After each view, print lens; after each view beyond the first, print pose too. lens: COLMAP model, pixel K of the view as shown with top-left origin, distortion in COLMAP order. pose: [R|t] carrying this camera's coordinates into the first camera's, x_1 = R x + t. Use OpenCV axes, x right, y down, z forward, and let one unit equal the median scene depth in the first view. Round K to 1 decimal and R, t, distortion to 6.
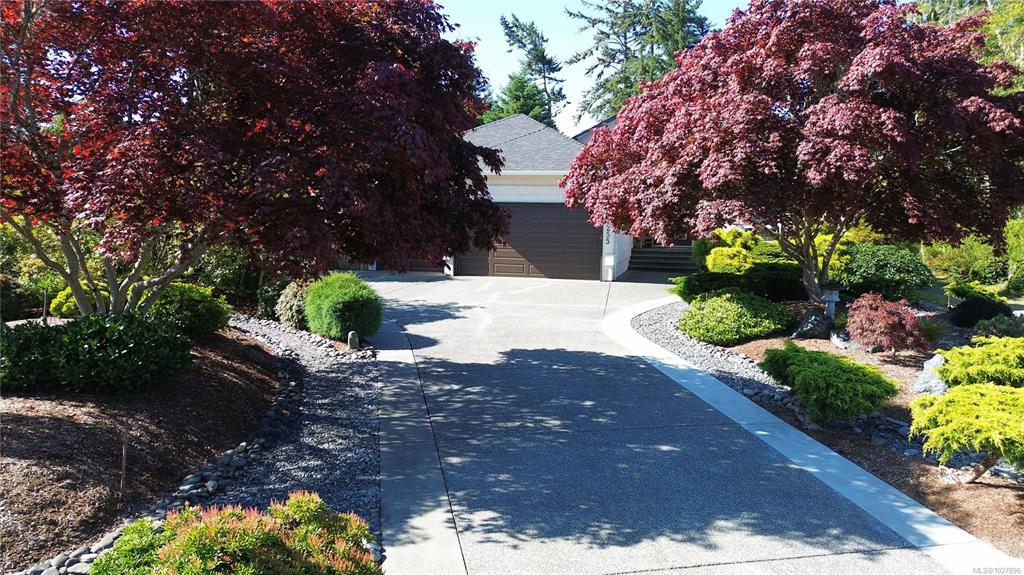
lens RADIAL K [[723.1, 0, 514.9], [0, 723.1, 286.4], [0, 0, 1]] dist [0.077112, -0.077647]
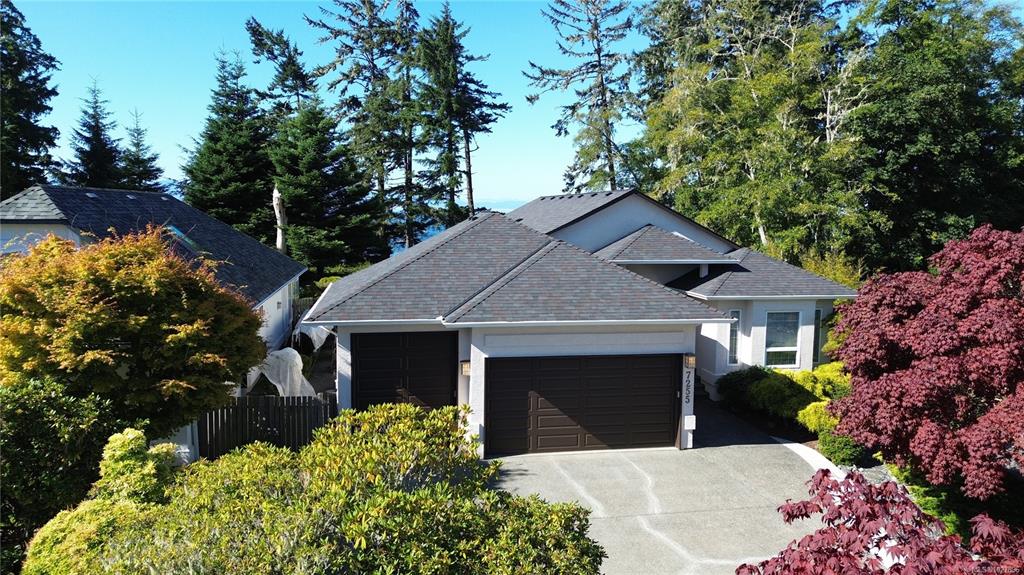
lens RADIAL K [[721.4, 0, 514.9], [0, 721.4, 286.3], [0, 0, 1]] dist [0.072443, -0.064391]
pose [[0.903792, -0.049609, 0.425088, -0.406340], [0.047519, 0.998750, 0.015527, -0.224290], [-0.425327, 0.006167, 0.905019, 0.378789]]
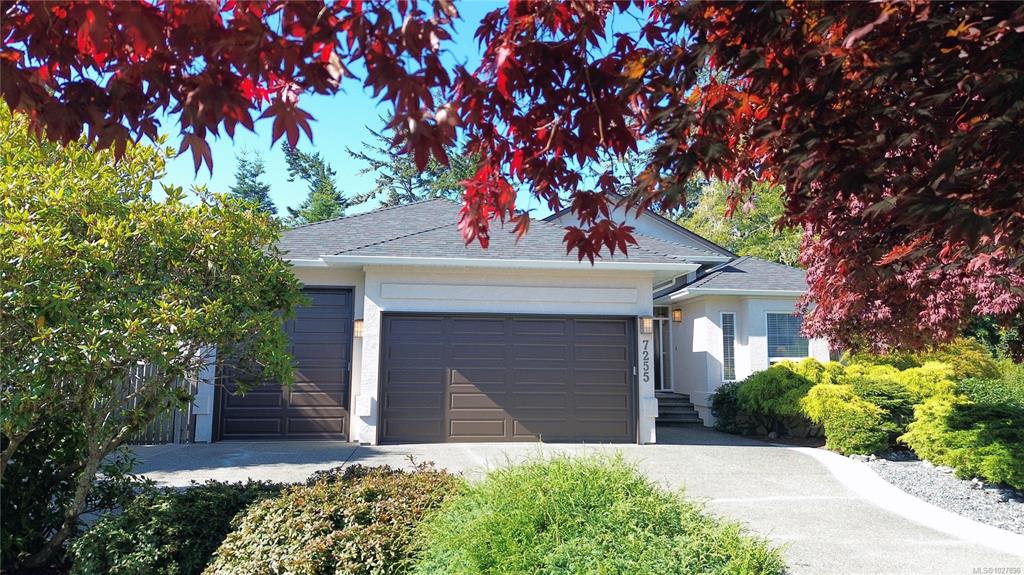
lens RADIAL K [[721.4, 0, 514.9], [0, 721.4, 286.3], [0, 0, 1]] dist [0.072443, -0.064391]
pose [[0.935873, 0.035375, 0.350556, -0.211476], [0.041515, 0.976945, -0.209417, -0.014310], [-0.349882, 0.210541, 0.912828, 0.488314]]
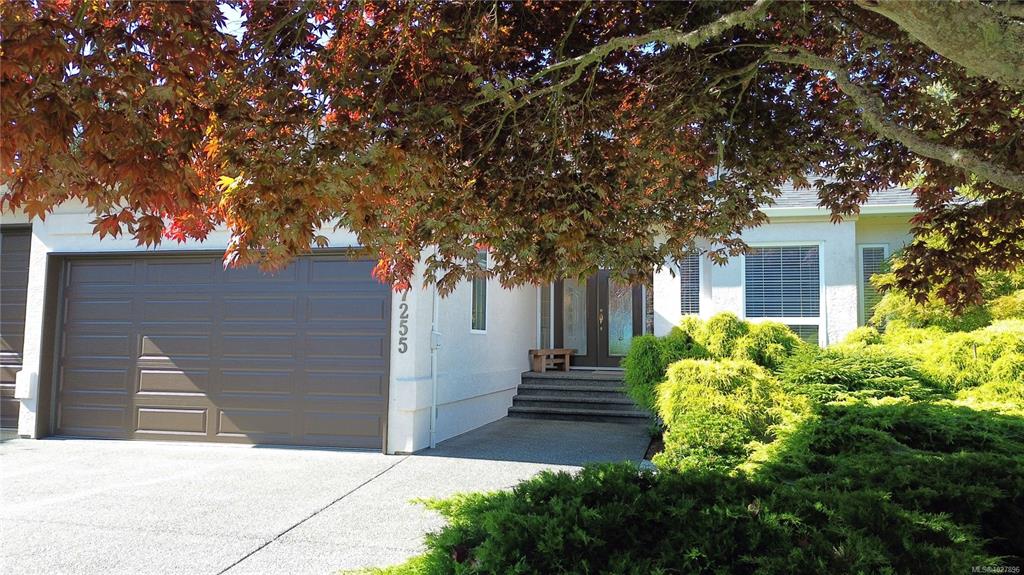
lens RADIAL K [[721.4, 0, 514.9], [0, 721.4, 286.3], [0, 0, 1]] dist [0.072443, -0.064391]
pose [[0.999736, 0.000846, 0.022959, 0.191722], [0.003476, 0.982247, -0.187559, -0.023302], [-0.022710, 0.187589, 0.981985, 0.662676]]
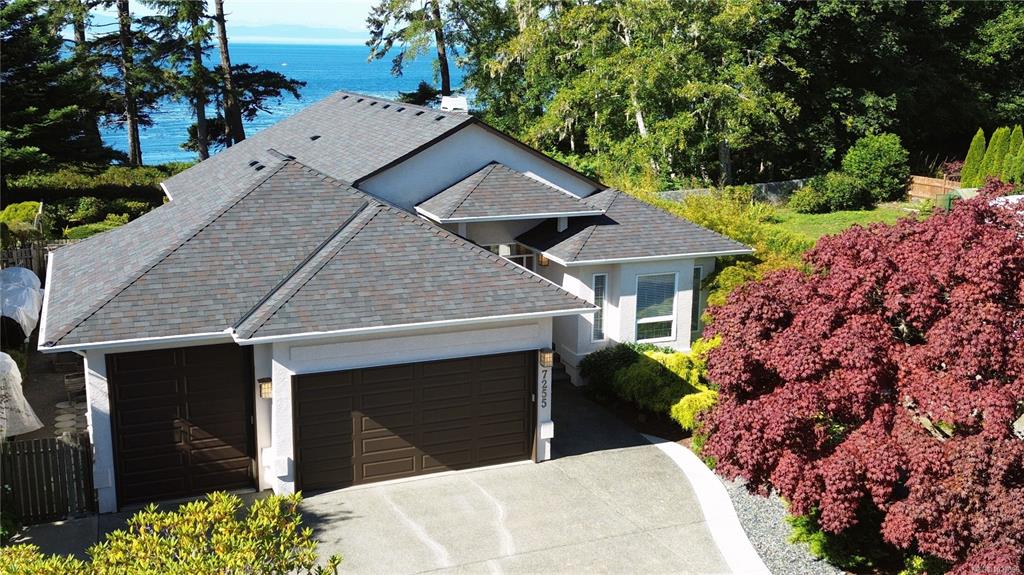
lens RADIAL K [[1051.1, 0, 514.2], [0, 1051.1, 284.8], [0, 0, 1]] dist [0.162799, -0.347583]
pose [[0.797885, -0.138633, 0.586652, -0.474188], [0.063251, 0.987077, 0.147233, -0.335267], [-0.599482, -0.080368, 0.796343, 0.277130]]
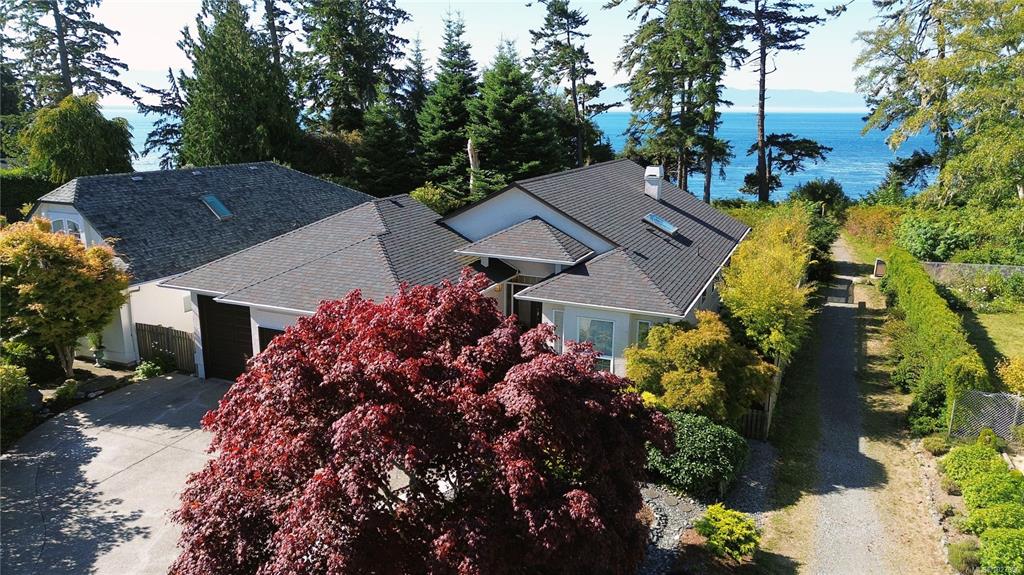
lens RADIAL K [[723.1, 0, 514.9], [0, 723.1, 286.4], [0, 0, 1]] dist [0.077112, -0.077647]
pose [[0.989831, 0.029745, -0.139106, 0.426878], [-0.010965, 0.990939, 0.133863, -0.340257], [0.141827, -0.130977, 0.981188, 0.132859]]
